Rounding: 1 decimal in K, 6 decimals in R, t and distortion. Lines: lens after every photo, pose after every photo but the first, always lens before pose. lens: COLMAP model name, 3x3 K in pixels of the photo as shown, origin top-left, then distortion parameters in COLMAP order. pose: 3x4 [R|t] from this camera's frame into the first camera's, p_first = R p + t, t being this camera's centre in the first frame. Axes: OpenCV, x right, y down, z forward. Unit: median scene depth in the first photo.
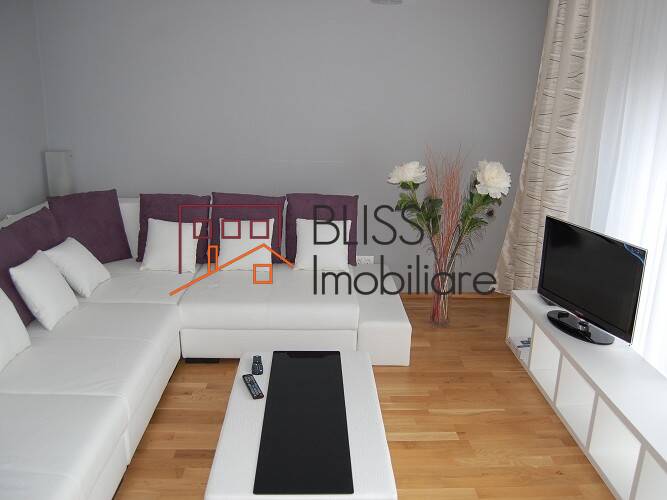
lens RADIAL K [[581.1, 0, 331.8], [0, 581.1, 252.2], [0, 0, 1]] dist [-0.108338, 0.045633]
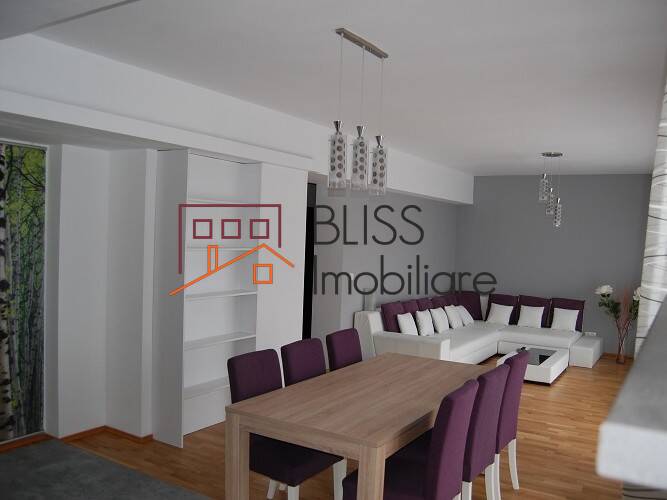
lens RADIAL K [[581.1, 0, 335.0], [0, 581.1, 251.6], [0, 0, 1]] dist [-0.108338, 0.045633]
pose [[0.831883, 0.022215, -0.554507, 0.472671], [-0.169072, 0.961843, -0.215111, 0.367618], [0.528570, 0.272699, 0.803896, -1.354870]]
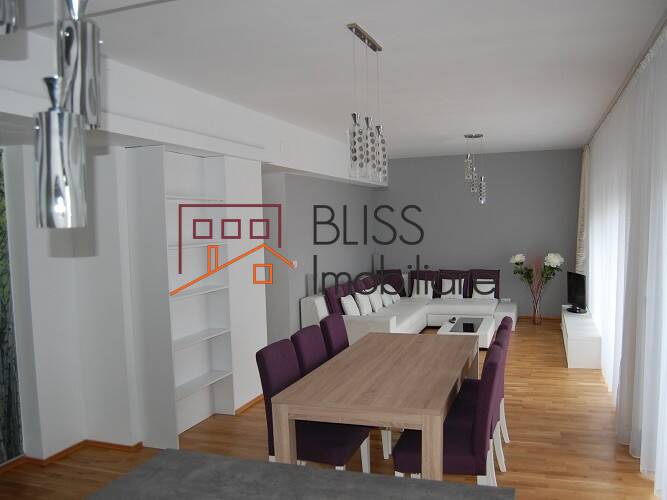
lens RADIAL K [[581.1, 0, 339.0], [0, 581.1, 249.6], [0, 0, 1]] dist [-0.108338, 0.045633]
pose [[0.928874, -0.033043, -0.368920, 0.321783], [-0.052345, 0.974306, -0.219061, 0.394205], [0.366679, 0.222791, 0.903278, -1.466437]]
